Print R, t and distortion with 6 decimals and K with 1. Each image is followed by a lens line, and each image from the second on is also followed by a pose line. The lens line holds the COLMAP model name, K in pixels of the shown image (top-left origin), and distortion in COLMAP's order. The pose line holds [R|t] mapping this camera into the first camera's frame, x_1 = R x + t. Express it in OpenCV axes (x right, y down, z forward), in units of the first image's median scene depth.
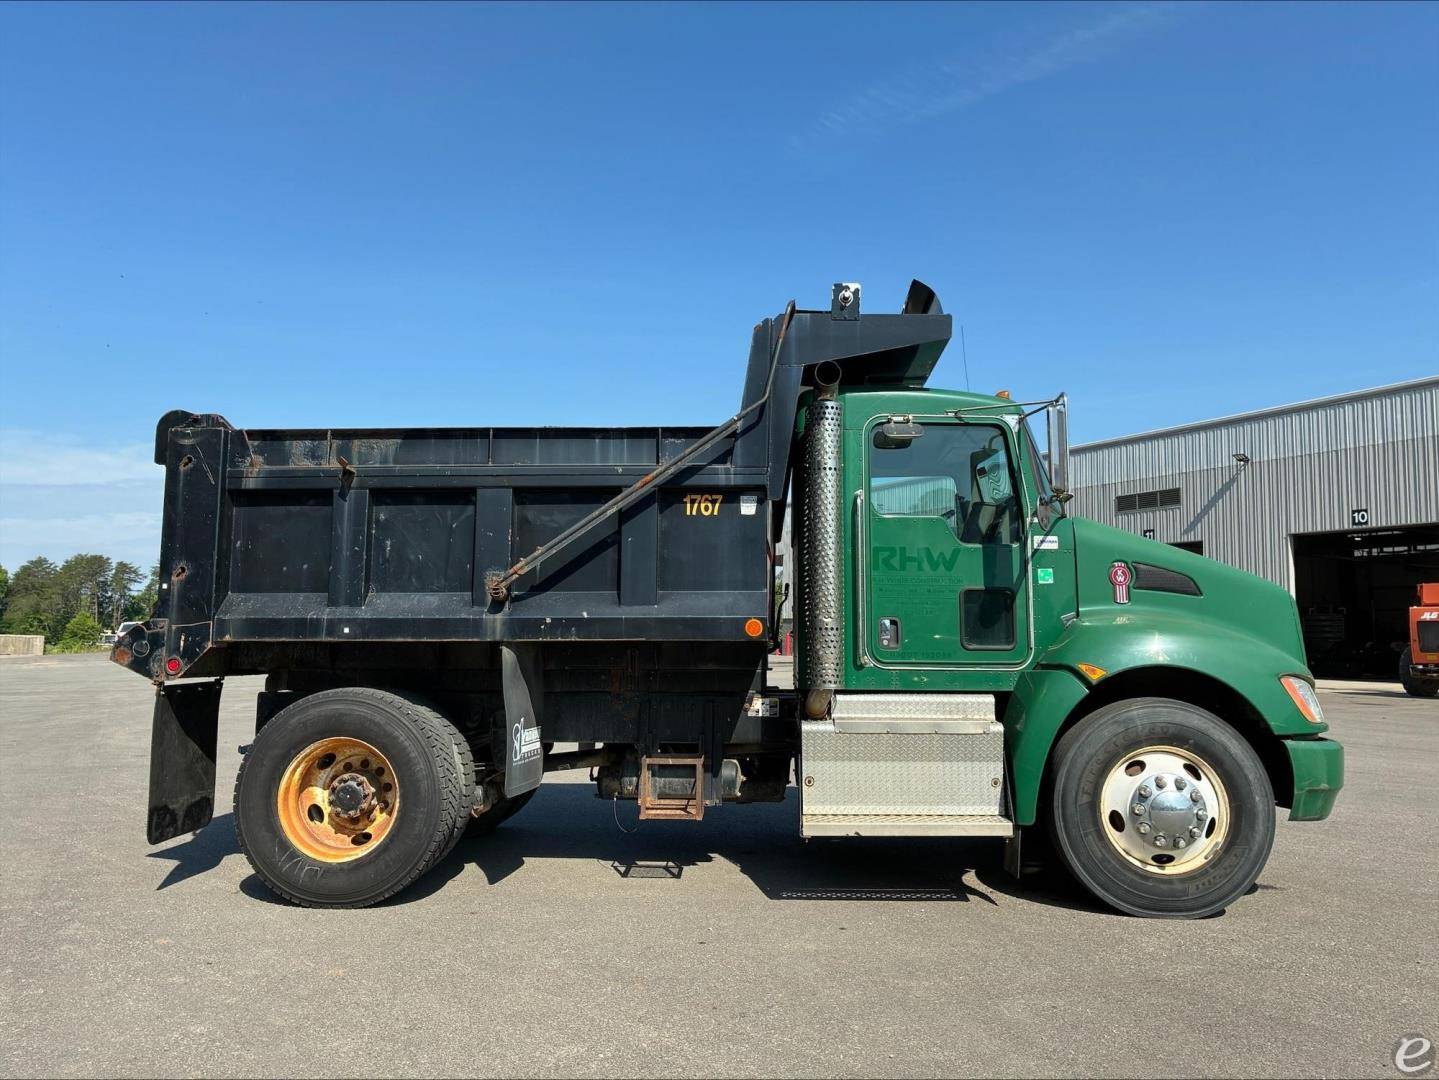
lens RADIAL K [[1116.7, 0, 719.5], [0, 1116.7, 540.0], [0, 0, 1]] dist [0.021863, -0.004135]
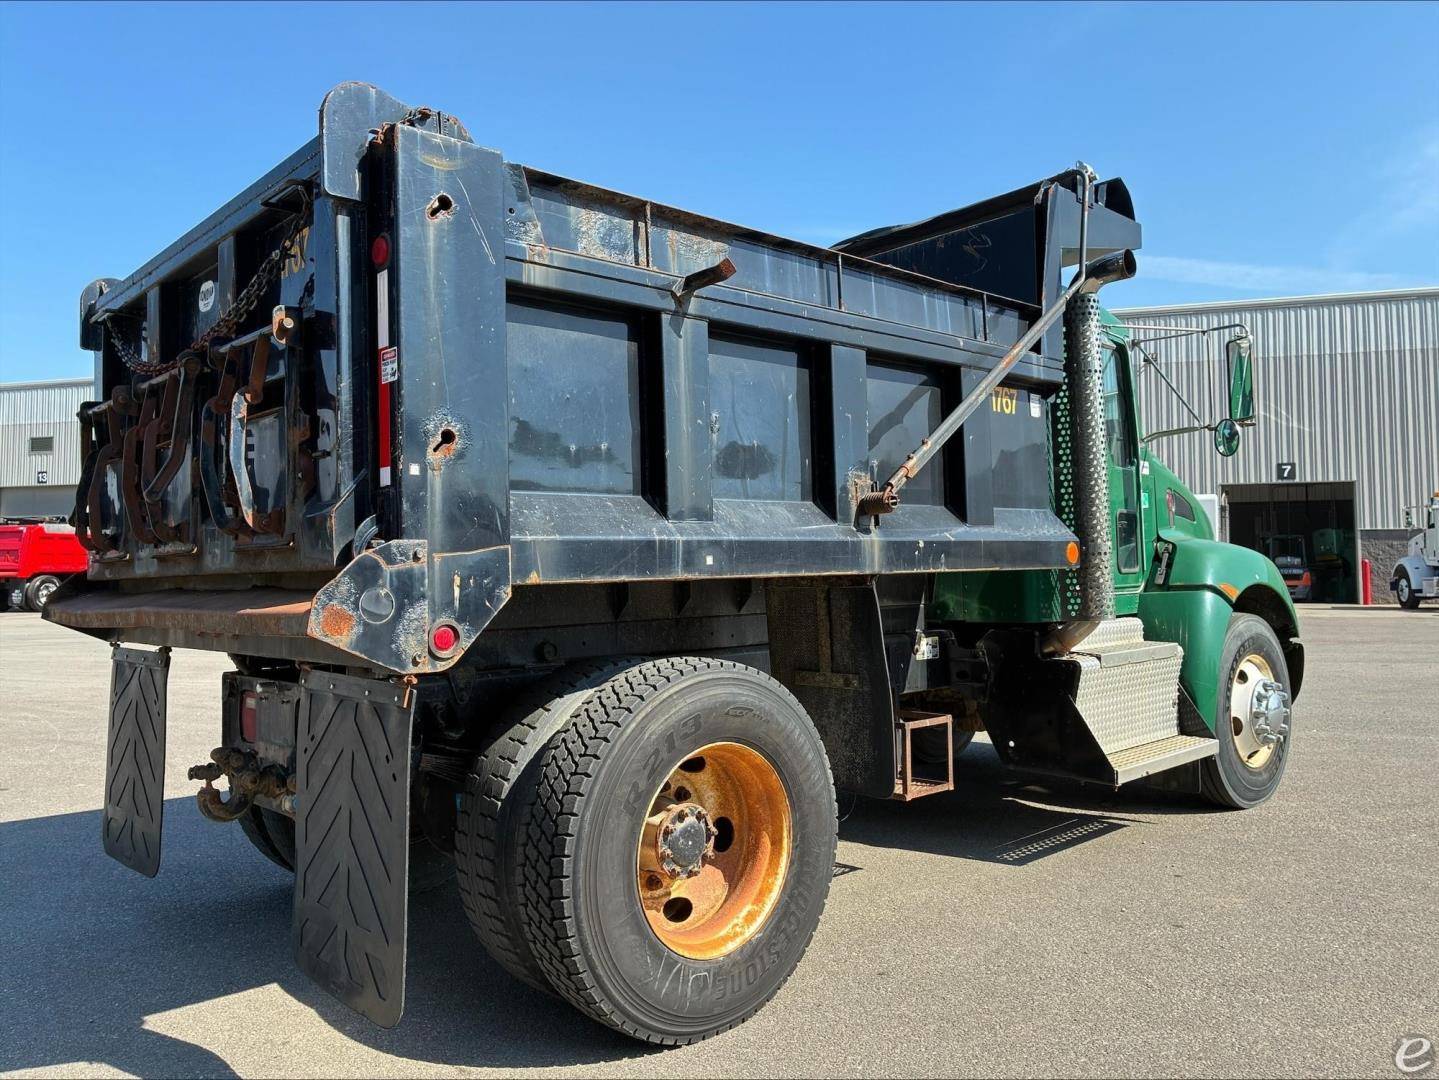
lens RADIAL K [[1125.2, 0, 719.5], [0, 1125.2, 540.0], [0, 0, 1]] dist [0.112967, -0.220785]
pose [[0.691278, 0.002134, 0.722586, -0.748443], [-0.049331, 0.997802, 0.044247, 0.043139], [-0.720903, -0.066233, 0.689863, 0.585789]]
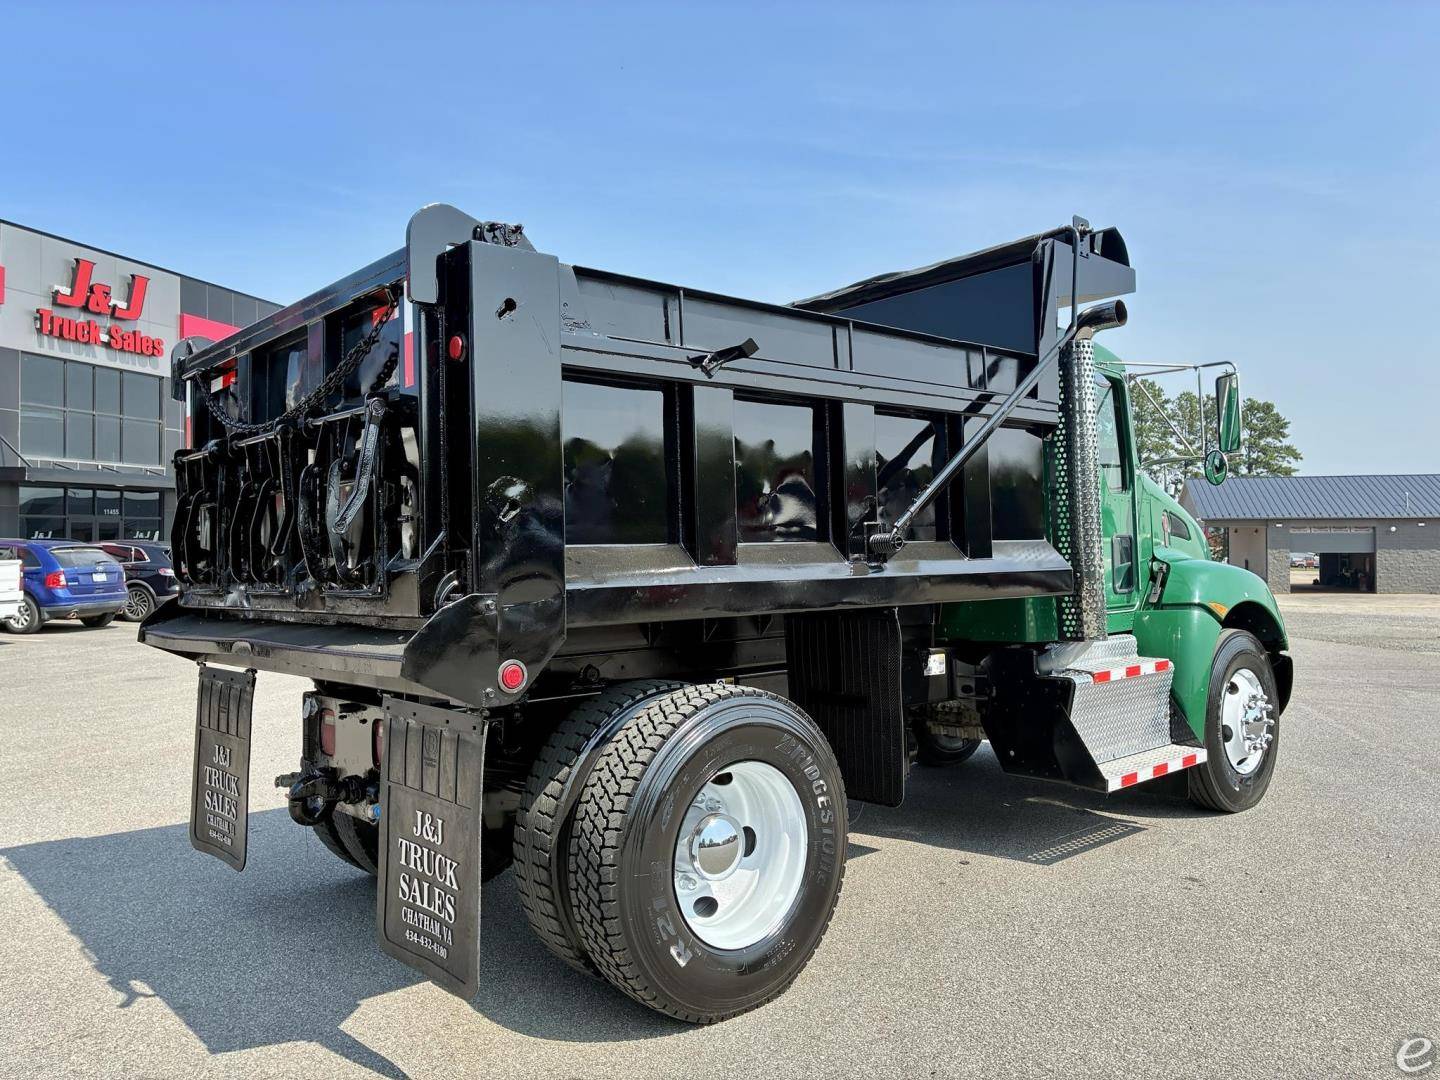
lens RADIAL K [[1117.5, 0, 720.0], [0, 1117.5, 540.0], [0, 0, 1]] dist [0.021863, -0.004135]
pose [[0.704347, 0.000055, 0.709856, -0.797246], [-0.052143, 0.997302, 0.051661, 0.012080], [-0.707938, -0.073402, 0.702450, 0.542846]]
